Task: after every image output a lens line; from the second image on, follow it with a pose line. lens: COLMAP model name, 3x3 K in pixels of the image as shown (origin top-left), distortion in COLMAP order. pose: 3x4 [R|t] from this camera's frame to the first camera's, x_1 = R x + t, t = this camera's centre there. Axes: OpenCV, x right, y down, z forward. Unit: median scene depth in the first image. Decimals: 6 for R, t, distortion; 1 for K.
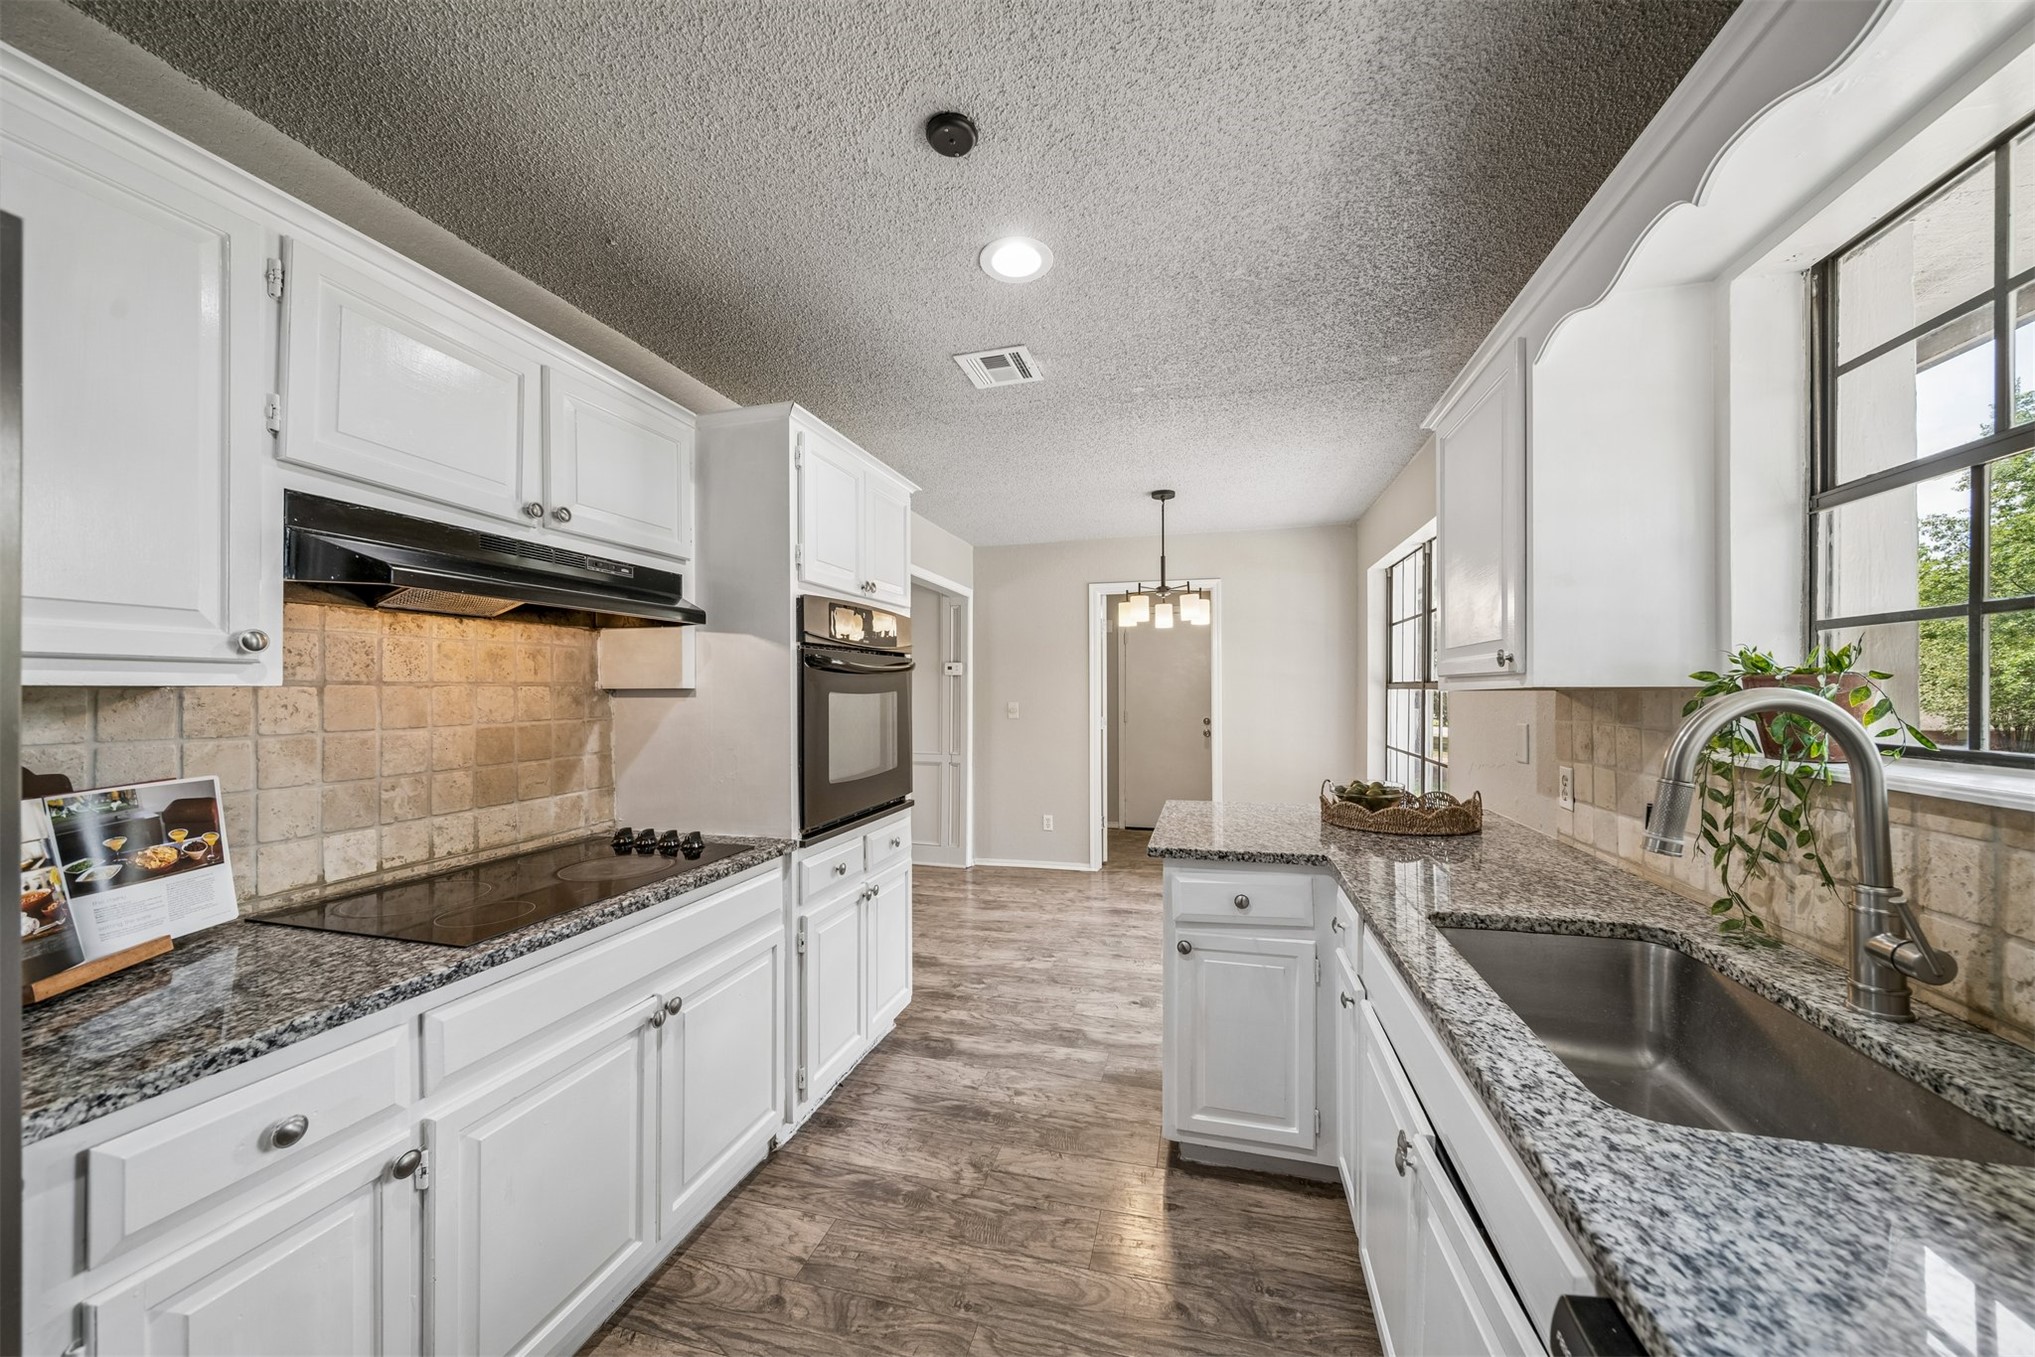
lens RADIAL K [[715.7, 0, 1023.9], [0, 715.7, 695.9], [0, 0, 1]] dist [-0.000981, -0.000443]
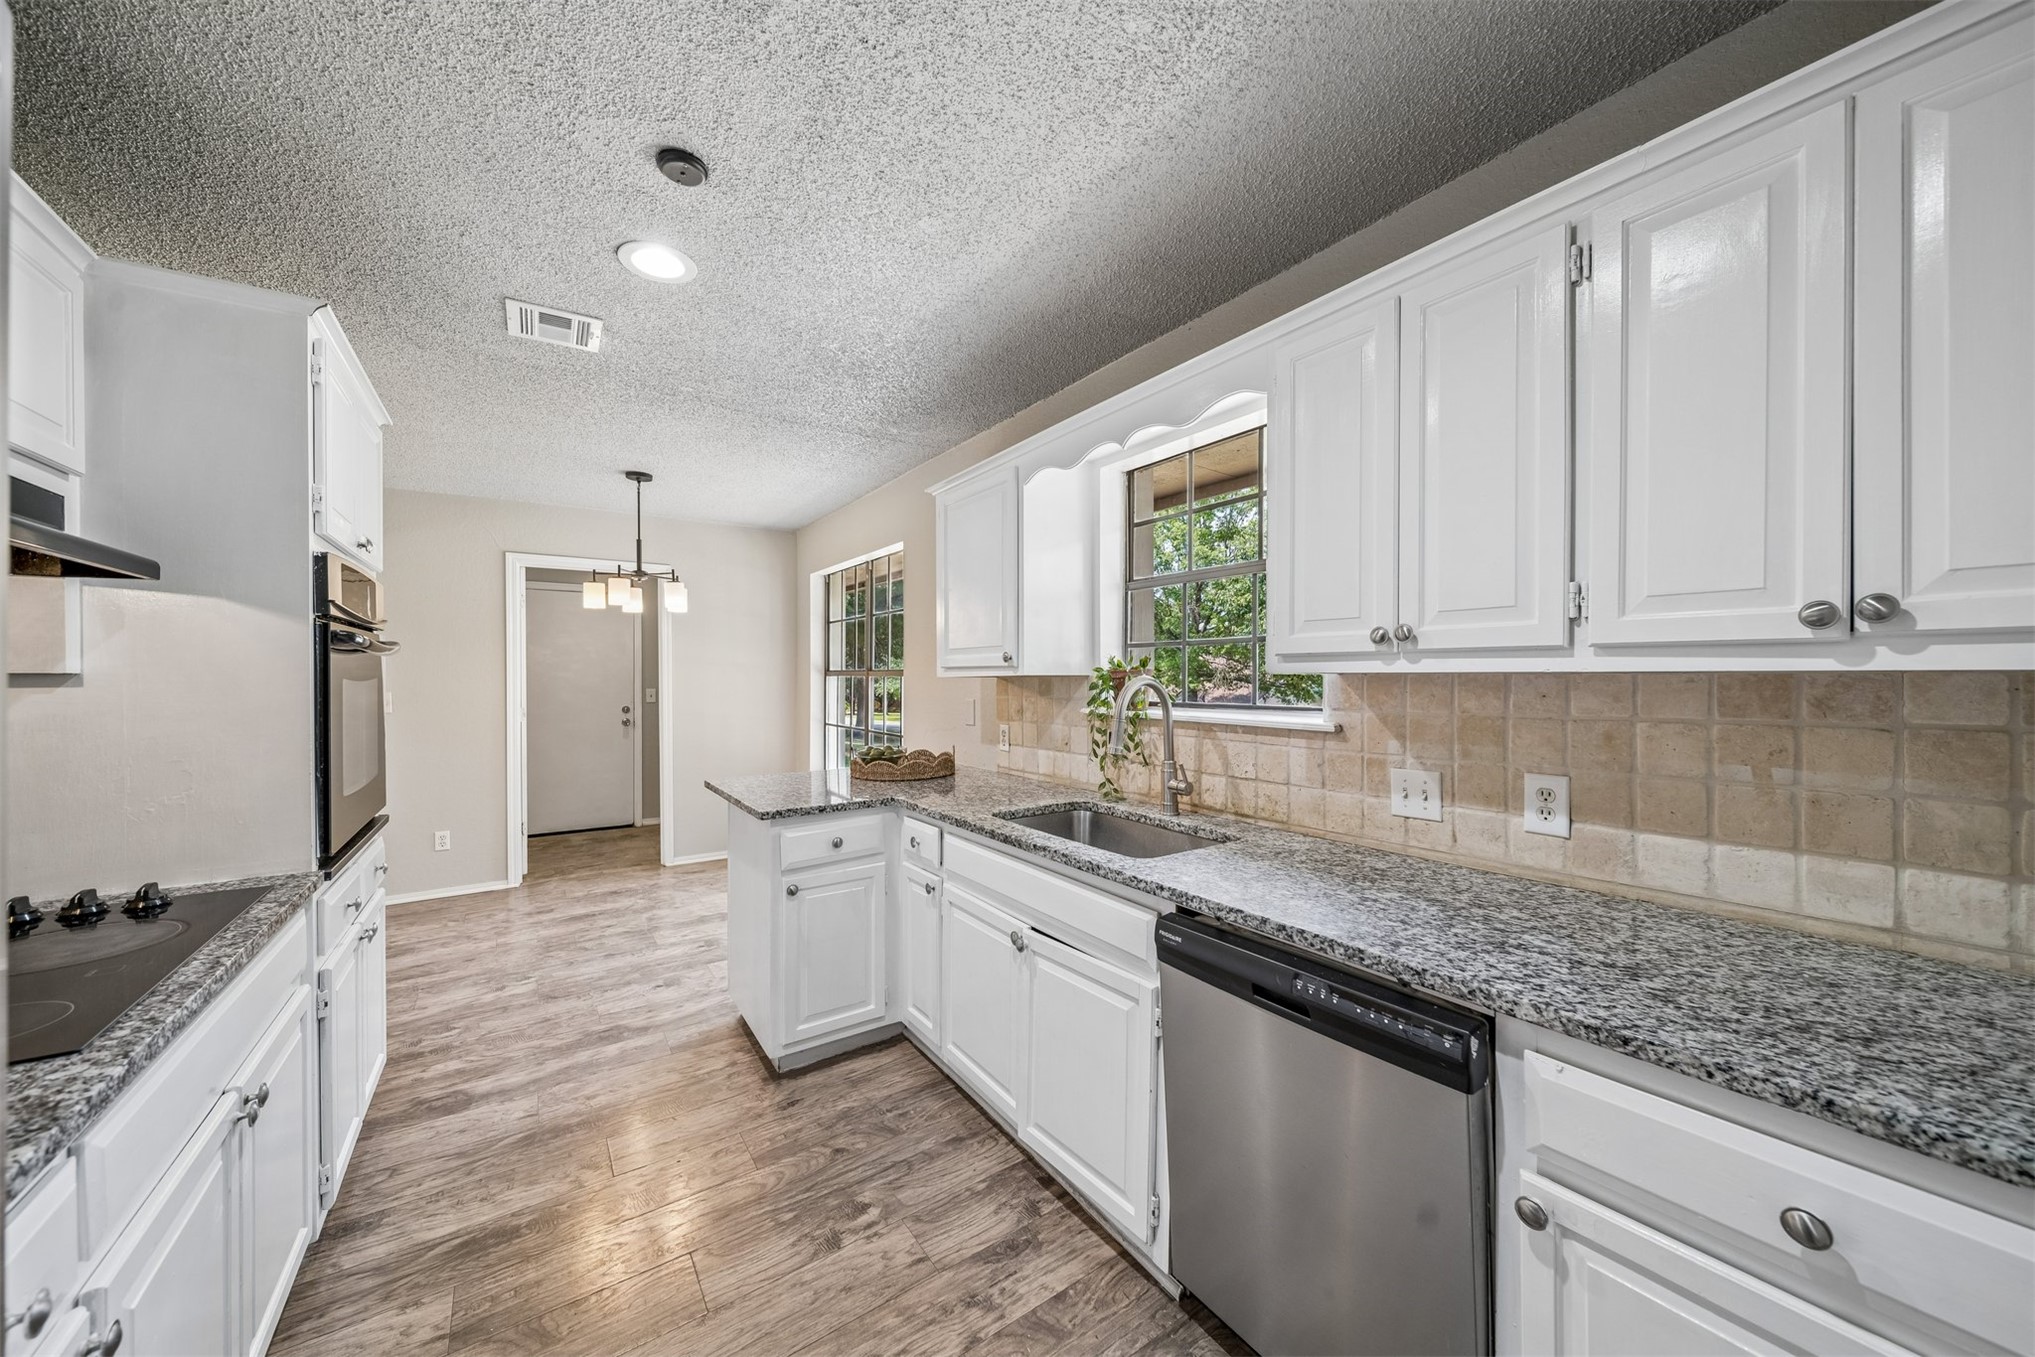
lens RADIAL K [[722.1, 0, 1029.8], [0, 722.1, 692.2], [0, 0, 1]] dist [0.002740, -0.000093]
pose [[0.644436, -0.015343, 0.764504, -0.444732], [0.005326, 0.999864, 0.015577, 0.000870], [-0.764639, -0.005966, 0.644431, -0.088617]]
